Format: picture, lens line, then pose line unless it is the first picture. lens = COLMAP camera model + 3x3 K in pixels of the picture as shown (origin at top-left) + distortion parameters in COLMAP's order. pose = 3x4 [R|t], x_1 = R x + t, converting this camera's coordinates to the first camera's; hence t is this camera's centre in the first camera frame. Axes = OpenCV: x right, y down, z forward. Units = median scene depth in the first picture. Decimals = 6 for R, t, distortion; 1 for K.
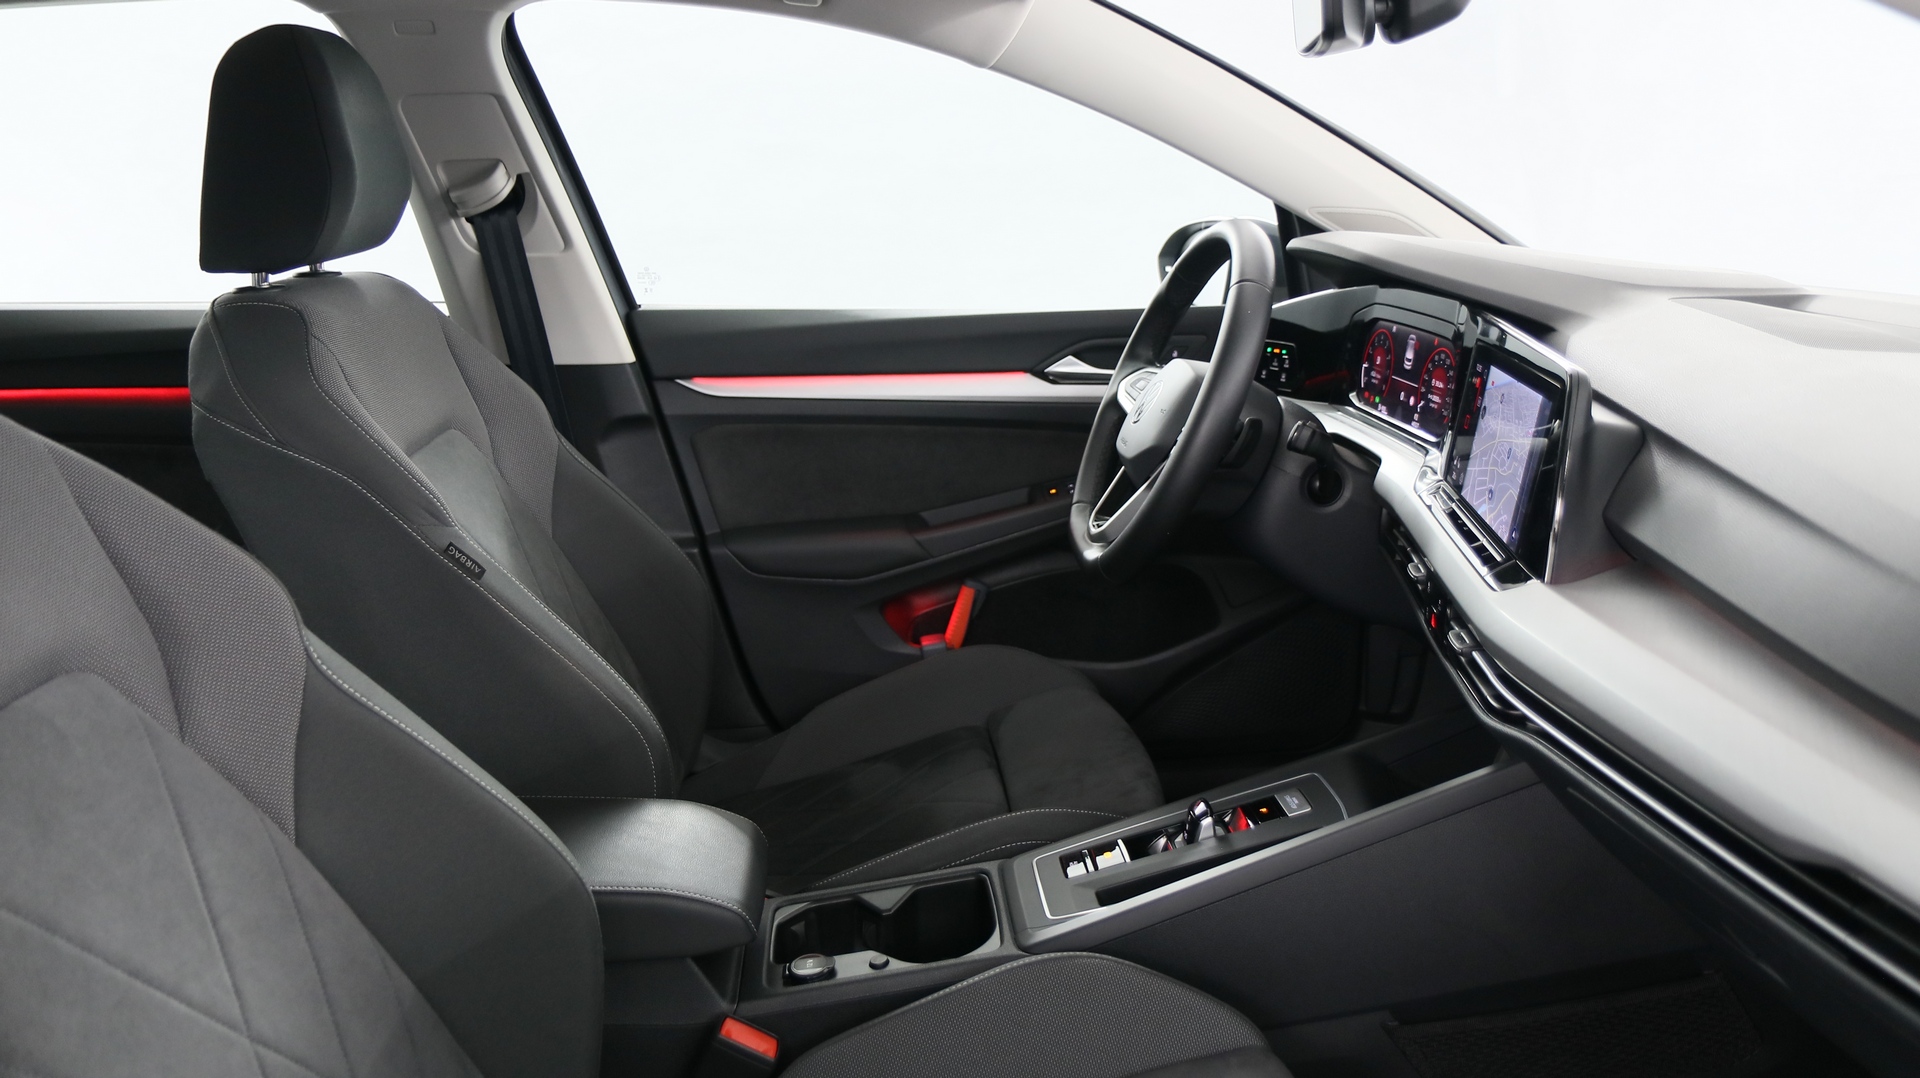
lens RADIAL K [[1466.4, 0, 960.0], [0, 1466.4, 539.0], [0, 0, 1]] dist [-0.000145, 0.012419]
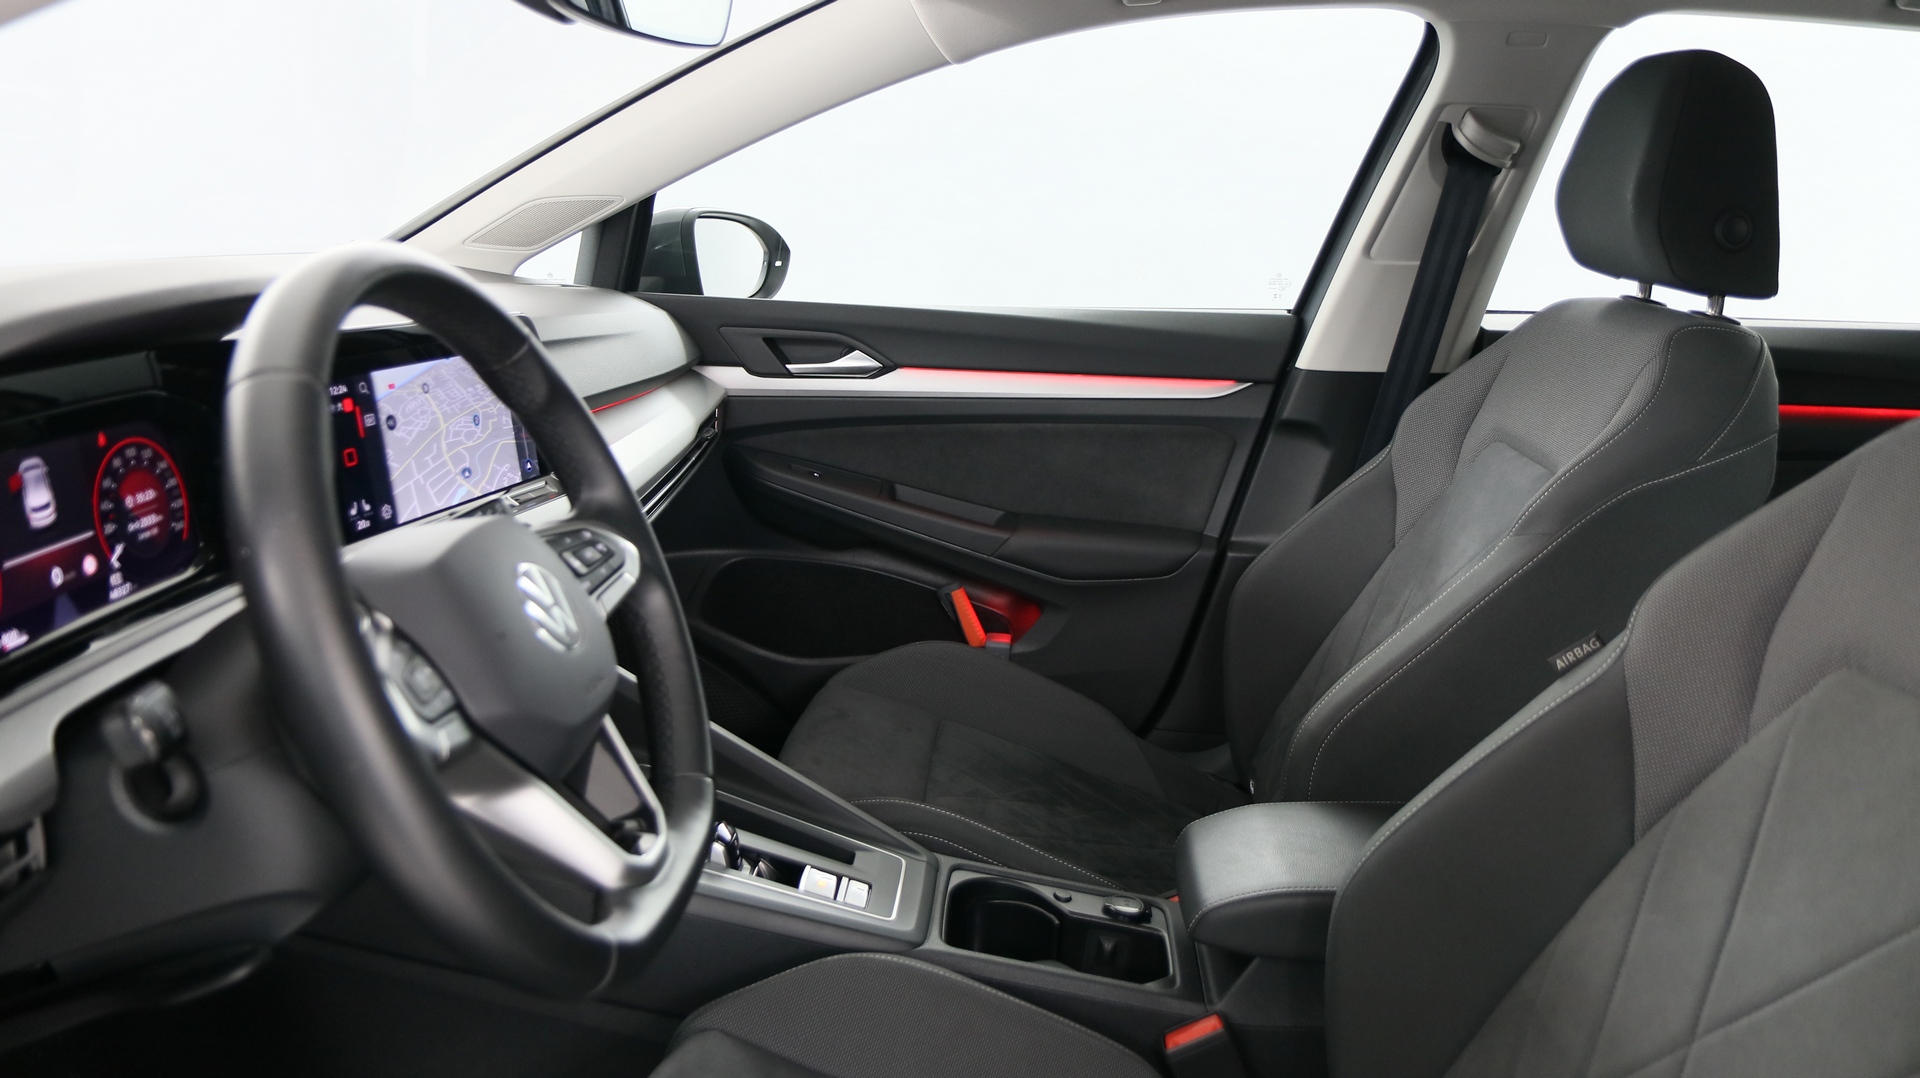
lens RADIAL K [[1466.4, 0, 960.0], [0, 1466.4, 539.0], [0, 0, 1]] dist [-0.000145, 0.012419]
pose [[-0.990846, -0.068097, 0.116559, -0.068711], [-0.005217, 0.882117, 0.471002, -0.352134], [-0.134893, 0.466083, -0.874397, 1.401269]]
